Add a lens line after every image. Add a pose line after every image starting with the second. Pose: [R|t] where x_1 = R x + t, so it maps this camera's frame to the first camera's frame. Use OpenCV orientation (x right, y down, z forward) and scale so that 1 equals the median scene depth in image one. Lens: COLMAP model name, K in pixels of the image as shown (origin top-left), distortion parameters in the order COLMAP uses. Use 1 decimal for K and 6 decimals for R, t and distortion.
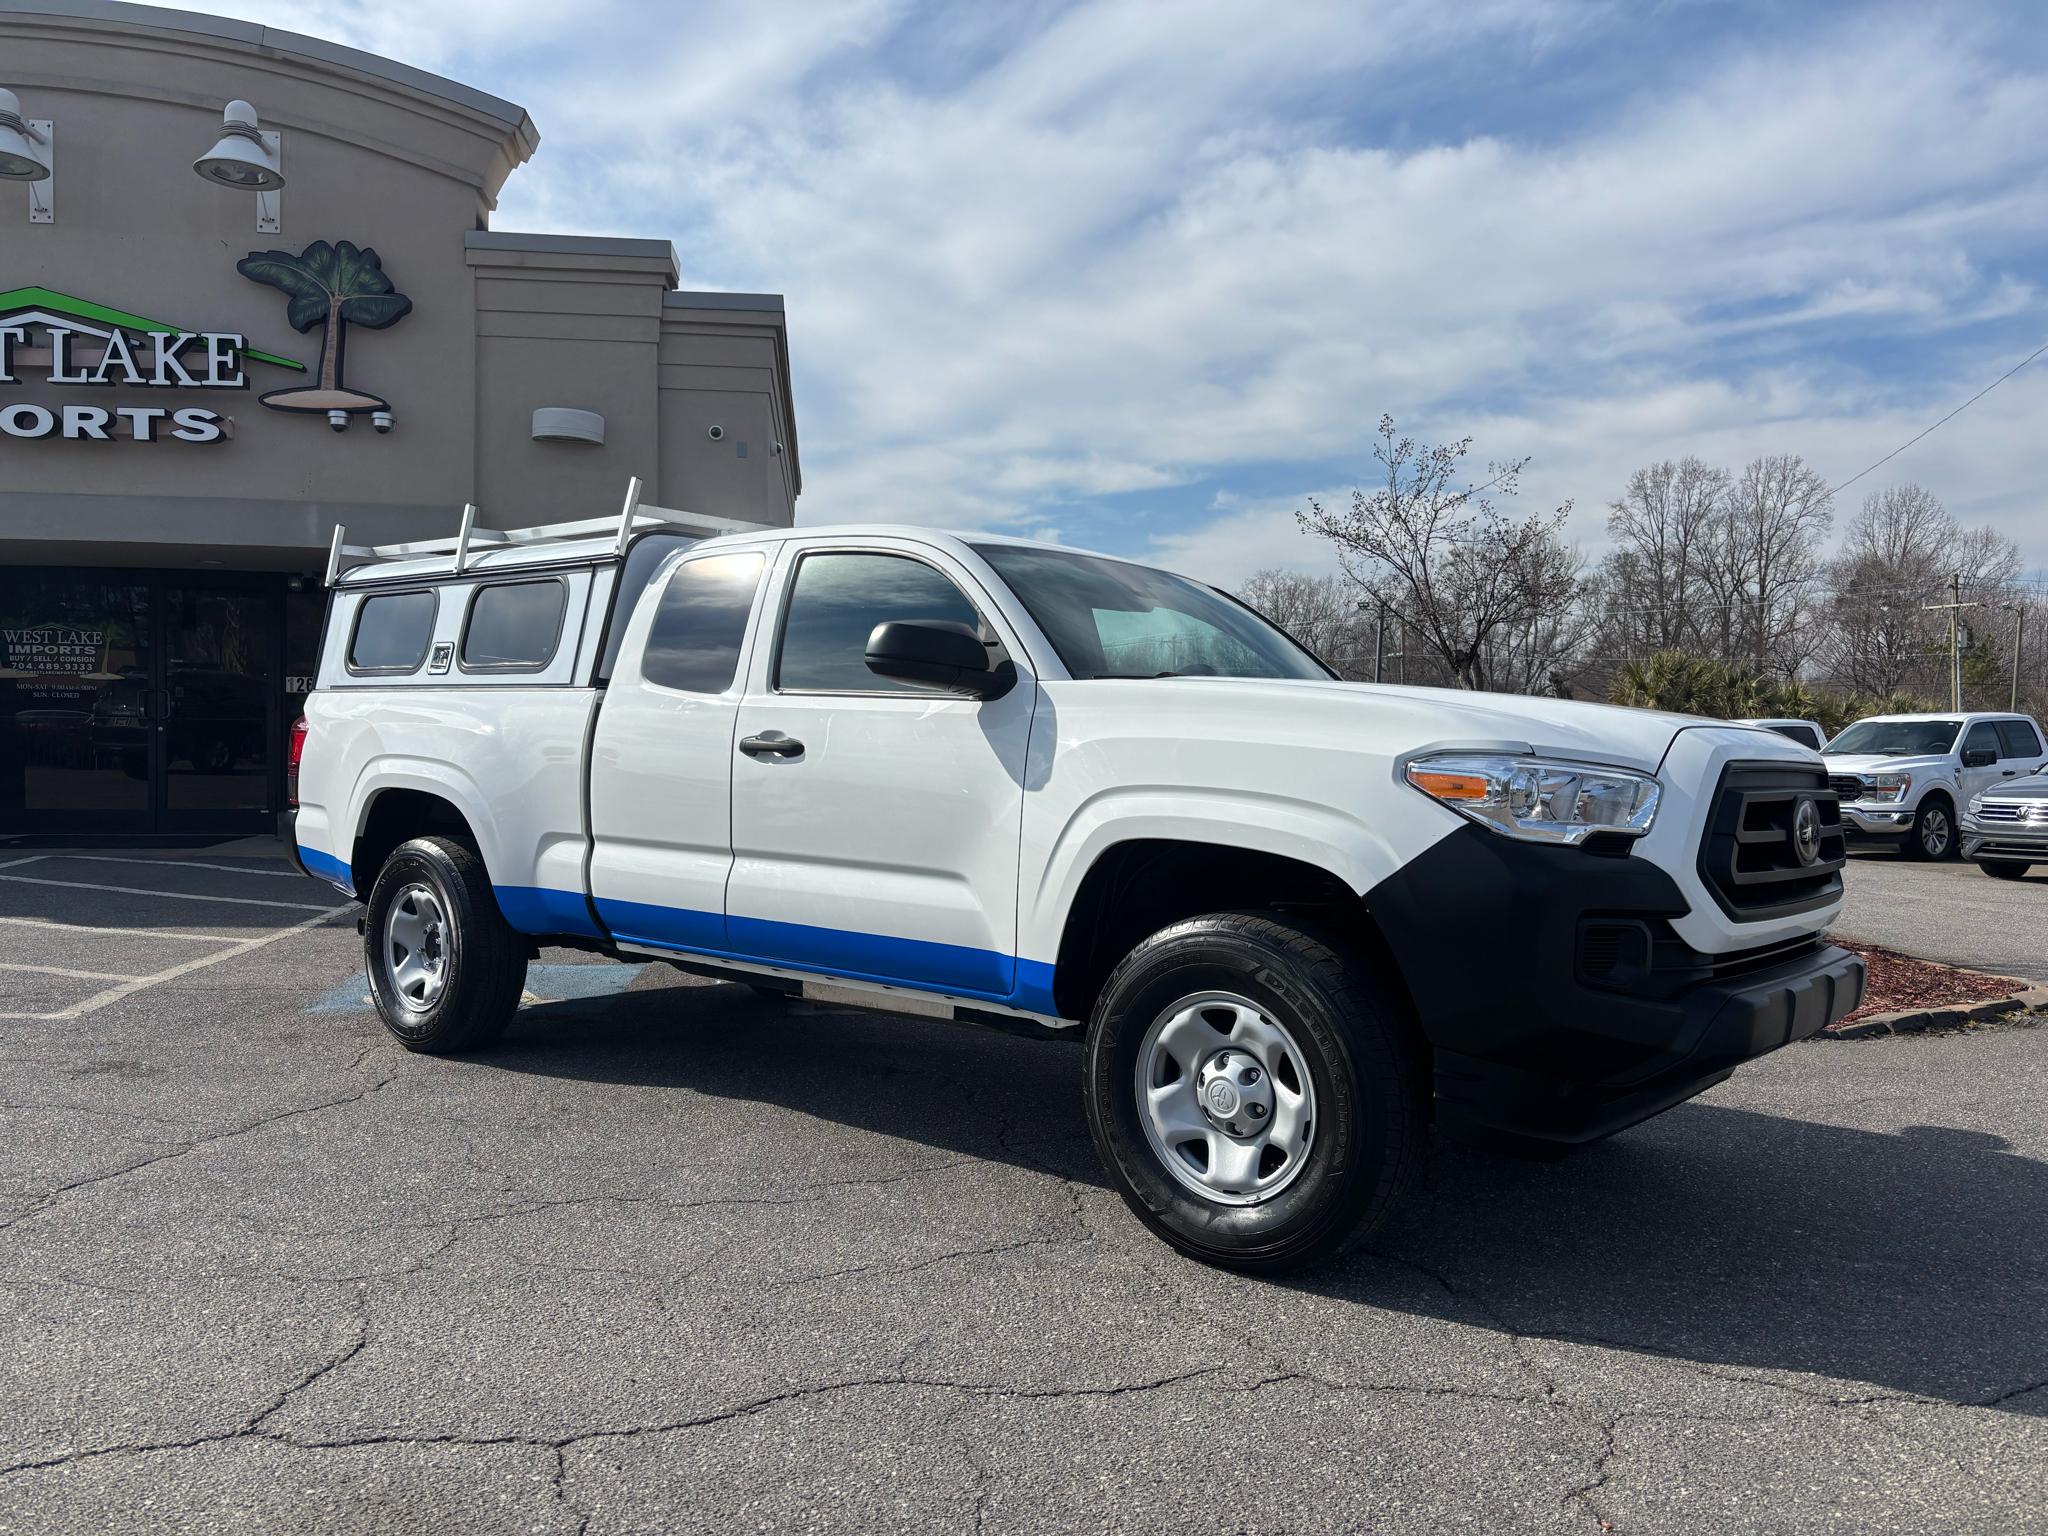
lens RADIAL K [[1561.2, 0, 1006.3], [0, 1561.2, 795.1], [0, 0, 1]] dist [0.021372, -0.023059]
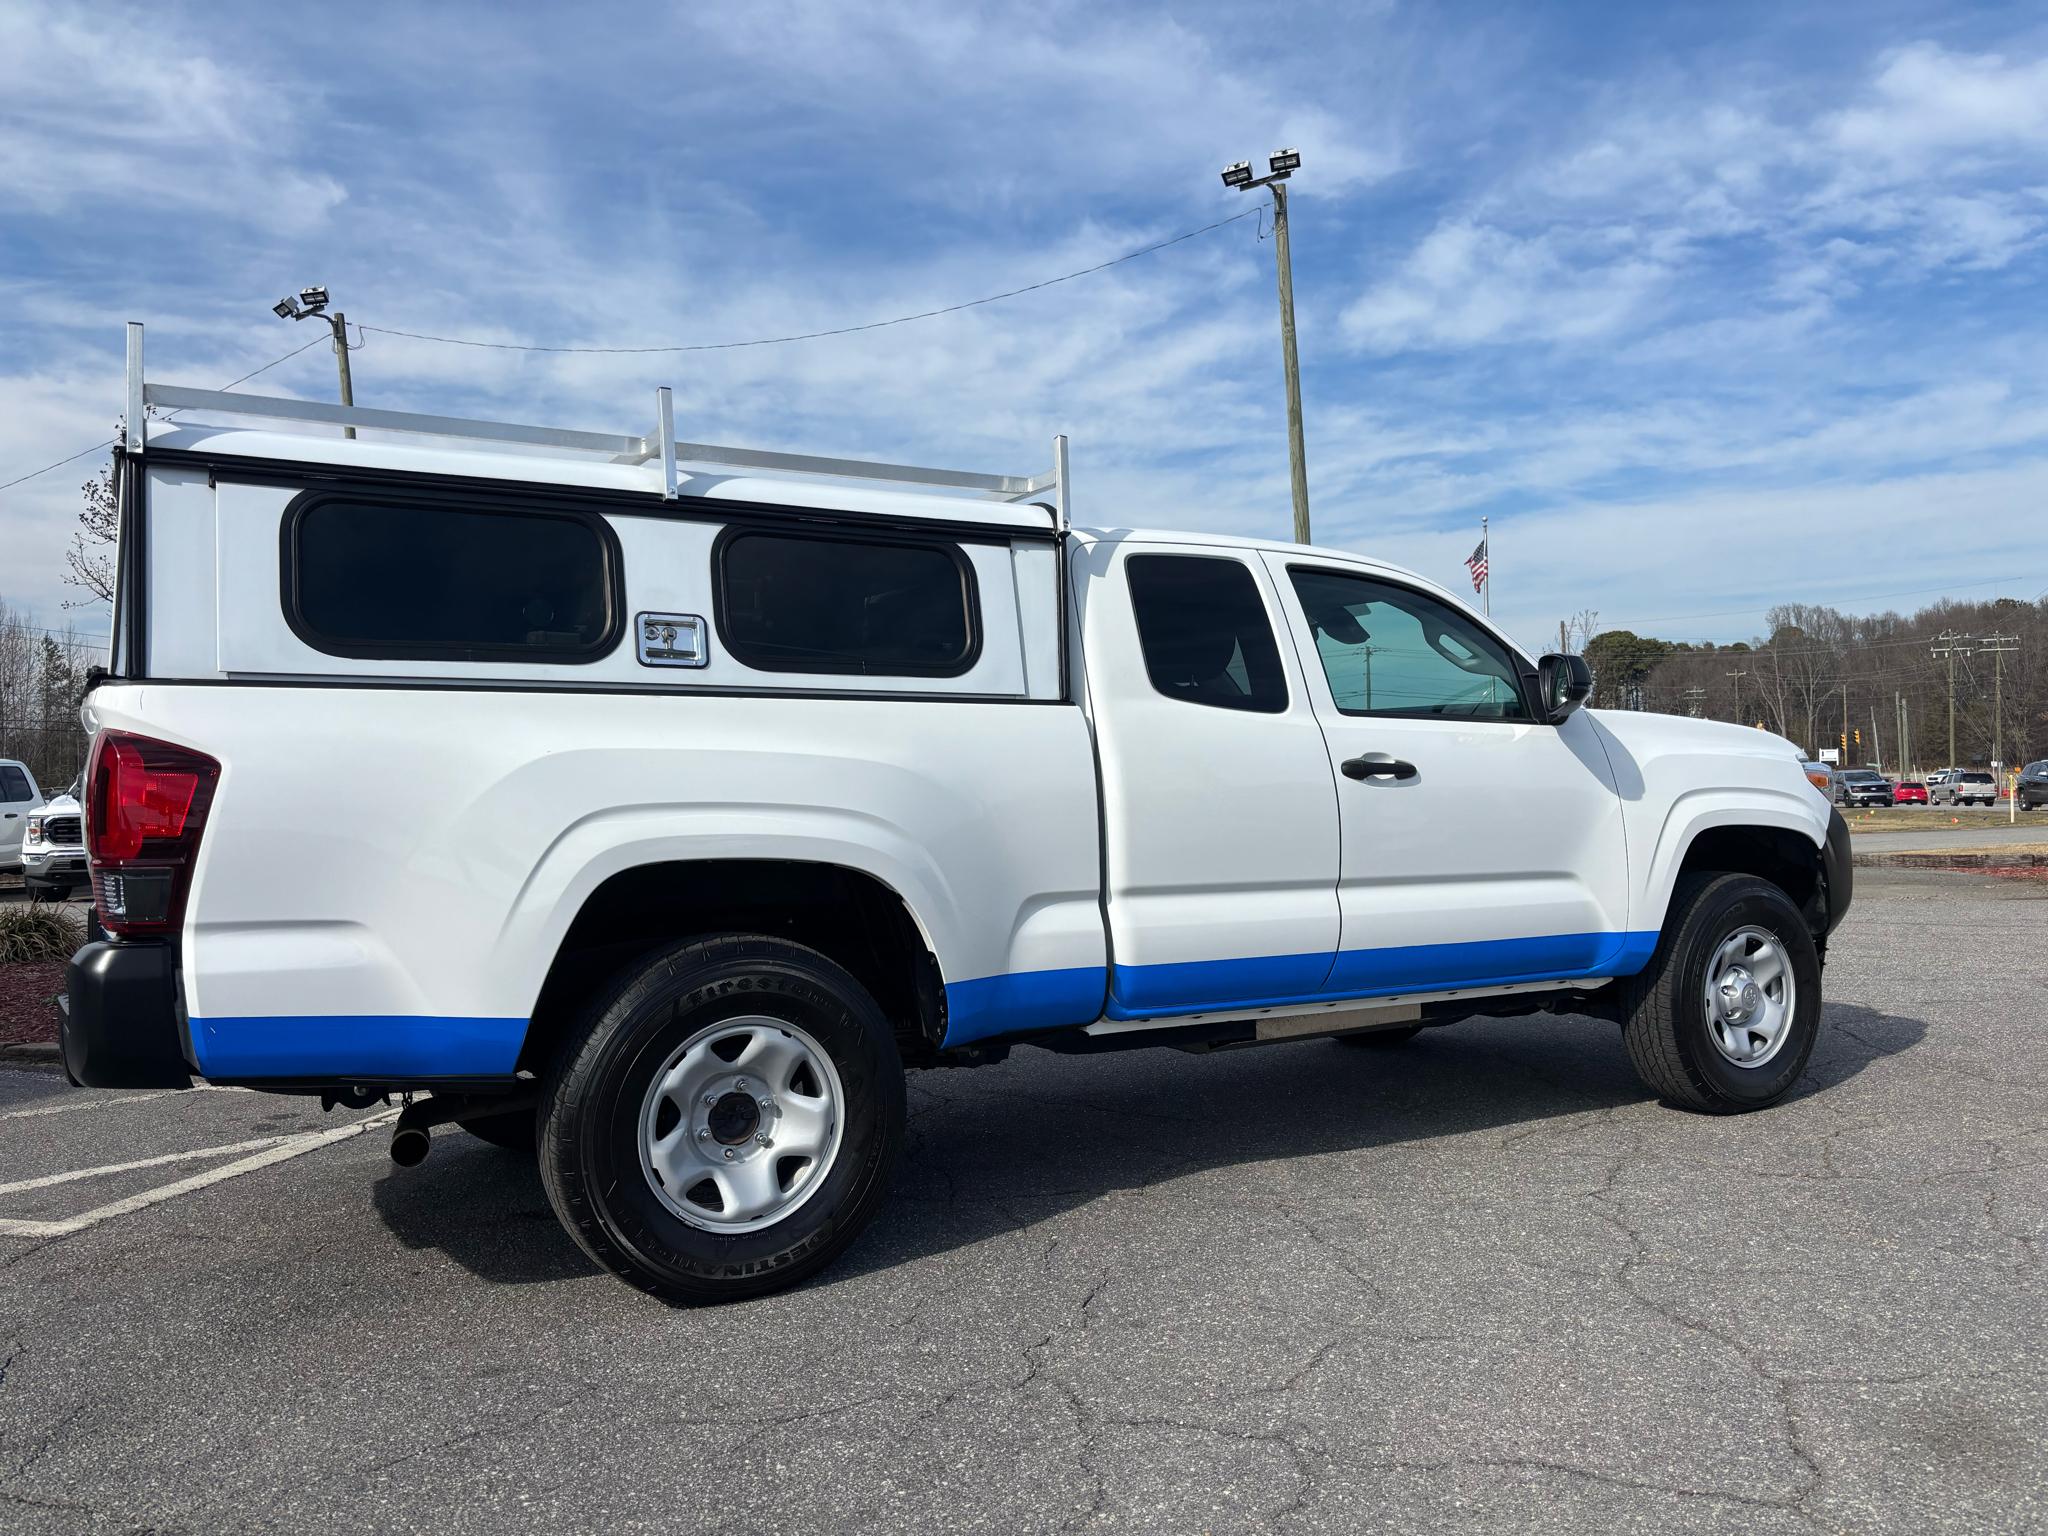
lens RADIAL K [[1454.0, 0, 965.2], [0, 1454.0, 765.0], [0, 0, 1]] dist [0.042280, 0.003571]
pose [[0.377138, -0.020153, 0.925938, -0.981864], [0.040971, 0.999148, 0.005059, -0.043951], [-0.925250, 0.036028, 0.377642, 0.806057]]
